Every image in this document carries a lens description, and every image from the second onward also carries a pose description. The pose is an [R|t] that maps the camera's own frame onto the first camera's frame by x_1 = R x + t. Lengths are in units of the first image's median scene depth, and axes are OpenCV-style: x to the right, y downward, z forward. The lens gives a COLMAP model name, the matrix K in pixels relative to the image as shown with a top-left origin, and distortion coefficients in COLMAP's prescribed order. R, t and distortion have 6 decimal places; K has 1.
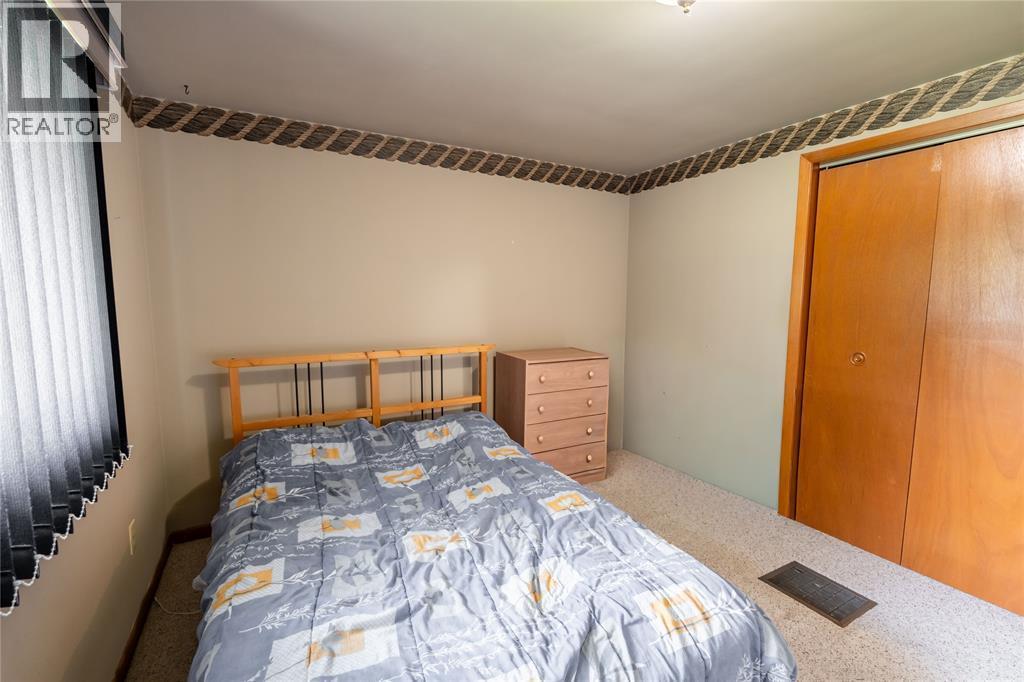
lens RADIAL K [[458.2, 0, 510.0], [0, 458.2, 341.6], [0, 0, 1]] dist [0.003098, -0.000885]
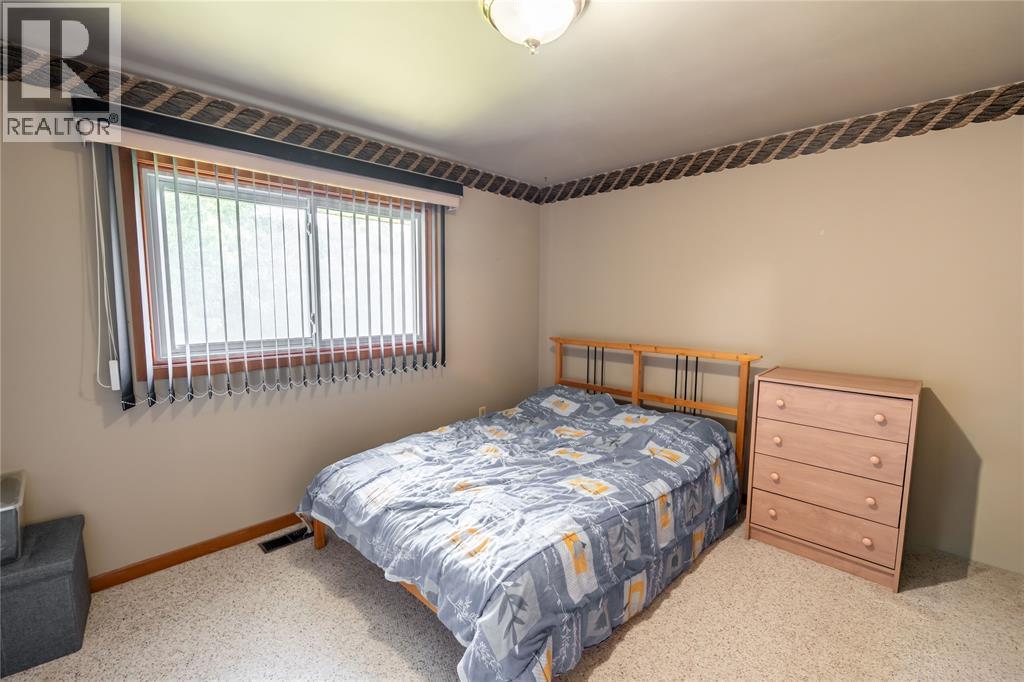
lens RADIAL K [[458.2, 0, 507.8], [0, 458.2, 341.1], [0, 0, 1]] dist [0.003098, -0.000885]
pose [[0.281653, 0.089973, -0.955289, 0.947825], [-0.120348, 0.991044, 0.057858, -0.021311], [0.951939, 0.098671, 0.289959, 0.416980]]
